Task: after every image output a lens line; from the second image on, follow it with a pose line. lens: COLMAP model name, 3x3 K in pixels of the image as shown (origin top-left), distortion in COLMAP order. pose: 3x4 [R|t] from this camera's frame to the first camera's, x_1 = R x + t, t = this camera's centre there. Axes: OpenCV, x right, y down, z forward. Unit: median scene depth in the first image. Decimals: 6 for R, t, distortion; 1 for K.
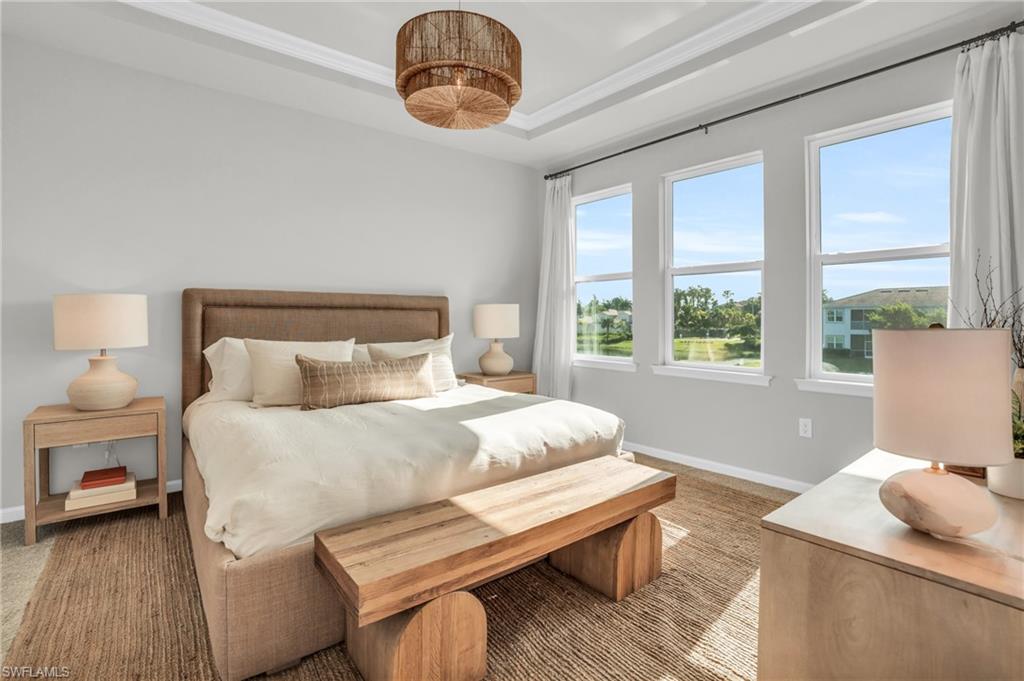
lens RADIAL K [[471.2, 0, 479.5], [0, 471.2, 314.6], [0, 0, 1]] dist [-0.039489, 0.003394]
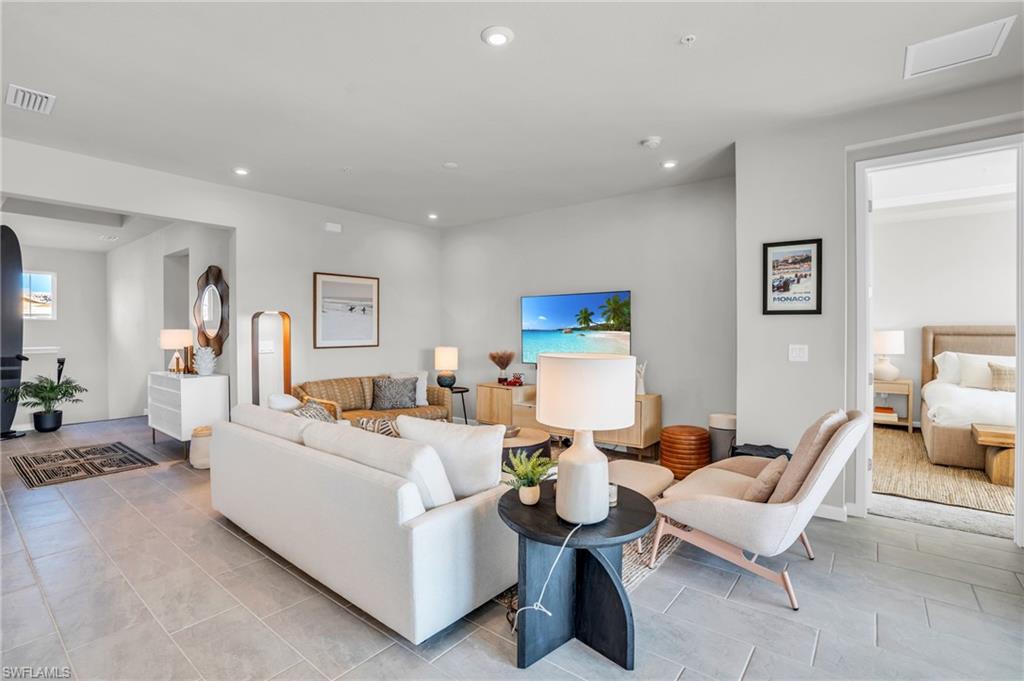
lens RADIAL K [[471.2, 0, 504.7], [0, 471.2, 333.1], [0, 0, 1]] dist [-0.039489, 0.003394]
pose [[0.249013, 0.000028, -0.968500, 0.824147], [0.008744, 0.999959, 0.002277, -0.047569], [0.968461, -0.009035, 0.249003, -1.239839]]
